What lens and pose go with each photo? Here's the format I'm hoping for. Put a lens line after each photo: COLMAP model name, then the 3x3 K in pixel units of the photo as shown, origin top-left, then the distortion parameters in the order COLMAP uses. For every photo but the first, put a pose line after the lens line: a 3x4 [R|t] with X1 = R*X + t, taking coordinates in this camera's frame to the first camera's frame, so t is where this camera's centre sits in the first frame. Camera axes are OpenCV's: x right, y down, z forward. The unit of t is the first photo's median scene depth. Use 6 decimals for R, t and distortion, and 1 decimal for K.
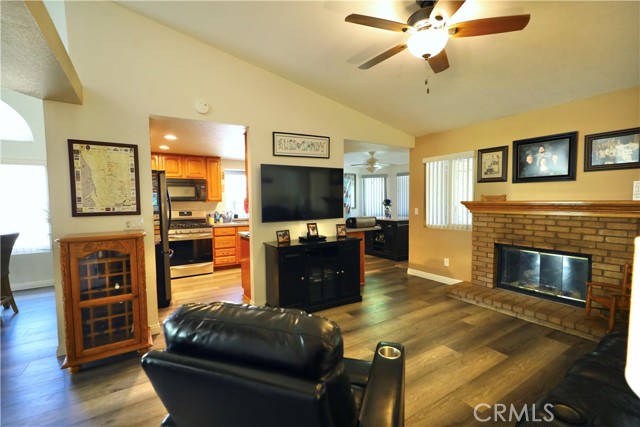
lens RADIAL K [[285.9, 0, 321.2], [0, 285.9, 215.0], [0, 0, 1]] dist [0.002034, -0.000124]
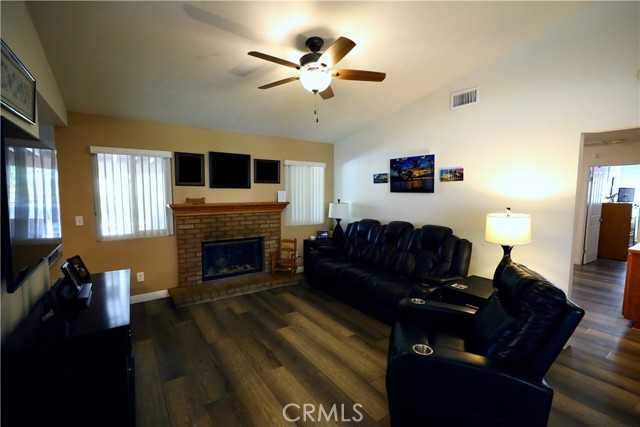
lens RADIAL K [[285.9, 0, 321.5], [0, 285.9, 215.8], [0, 0, 1]] dist [0.002034, -0.000124]
pose [[-0.043229, -0.076006, 0.996170, -0.529007], [0.050925, 0.995638, 0.078175, -0.068377], [-0.997766, 0.054109, -0.039170, 0.621632]]
